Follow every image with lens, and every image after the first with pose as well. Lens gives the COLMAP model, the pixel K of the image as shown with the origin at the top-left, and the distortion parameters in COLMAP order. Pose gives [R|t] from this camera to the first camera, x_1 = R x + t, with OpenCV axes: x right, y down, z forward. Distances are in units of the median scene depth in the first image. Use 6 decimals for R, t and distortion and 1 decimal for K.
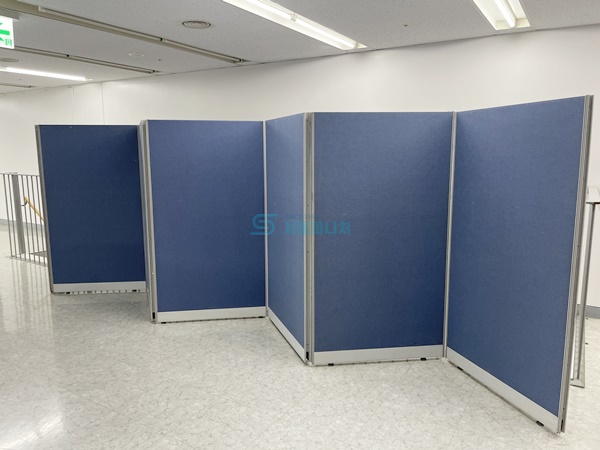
lens RADIAL K [[466.9, 0, 292.1], [0, 466.9, 216.8], [0, 0, 1]] dist [0.084285, -0.128122]
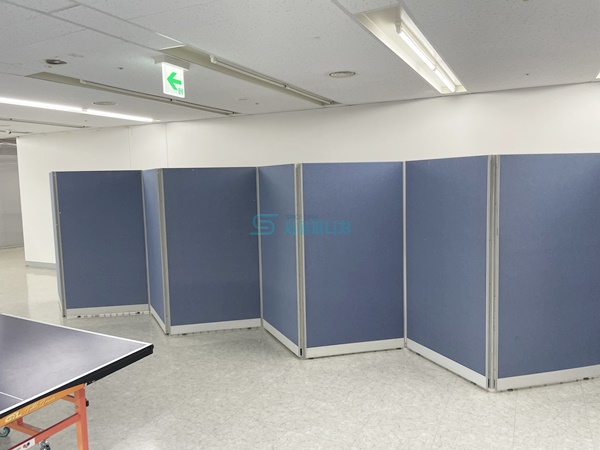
lens RADIAL K [[466.4, 0, 302.3], [0, 466.4, 219.8], [0, 0, 1]] dist [0.088991, -0.129044]
pose [[0.995088, -0.028658, 0.094758, -0.470941], [0.034123, 0.997816, -0.056562, -0.022695], [-0.092930, 0.059517, 0.993892, -0.037295]]
